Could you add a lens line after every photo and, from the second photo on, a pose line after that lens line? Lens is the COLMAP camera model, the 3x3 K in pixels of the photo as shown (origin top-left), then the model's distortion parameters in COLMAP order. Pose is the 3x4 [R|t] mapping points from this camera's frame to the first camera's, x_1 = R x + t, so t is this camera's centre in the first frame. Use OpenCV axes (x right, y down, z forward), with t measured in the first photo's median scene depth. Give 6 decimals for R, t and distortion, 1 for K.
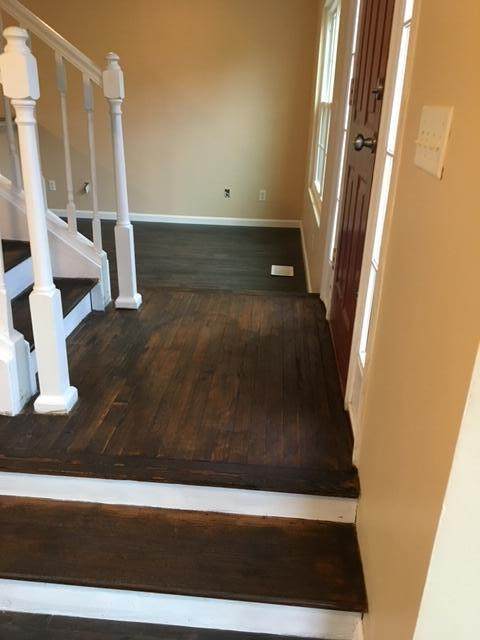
lens RADIAL K [[538.5, 0, 239.6], [0, 538.5, 319.5], [0, 0, 1]] dist [0.076959, -0.001994]
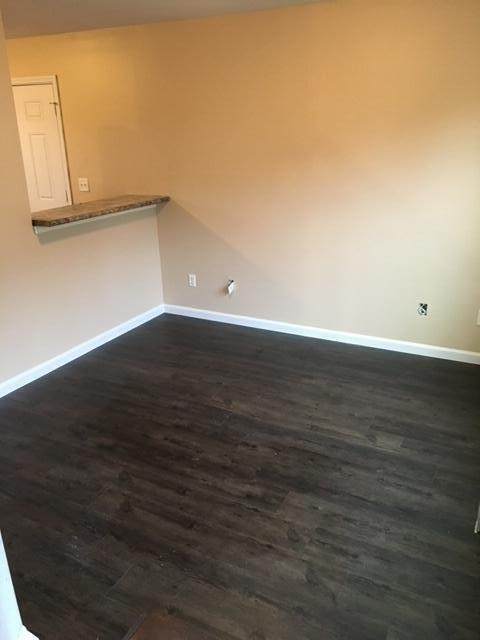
lens RADIAL K [[538.5, 0, 240.5], [0, 538.5, 320.0], [0, 0, 1]] dist [0.076959, -0.001994]
pose [[0.918270, 0.093221, -0.384824, 0.031825], [-0.106412, 0.994236, -0.013073, -0.216371], [0.381387, 0.052954, 0.922898, 0.358402]]
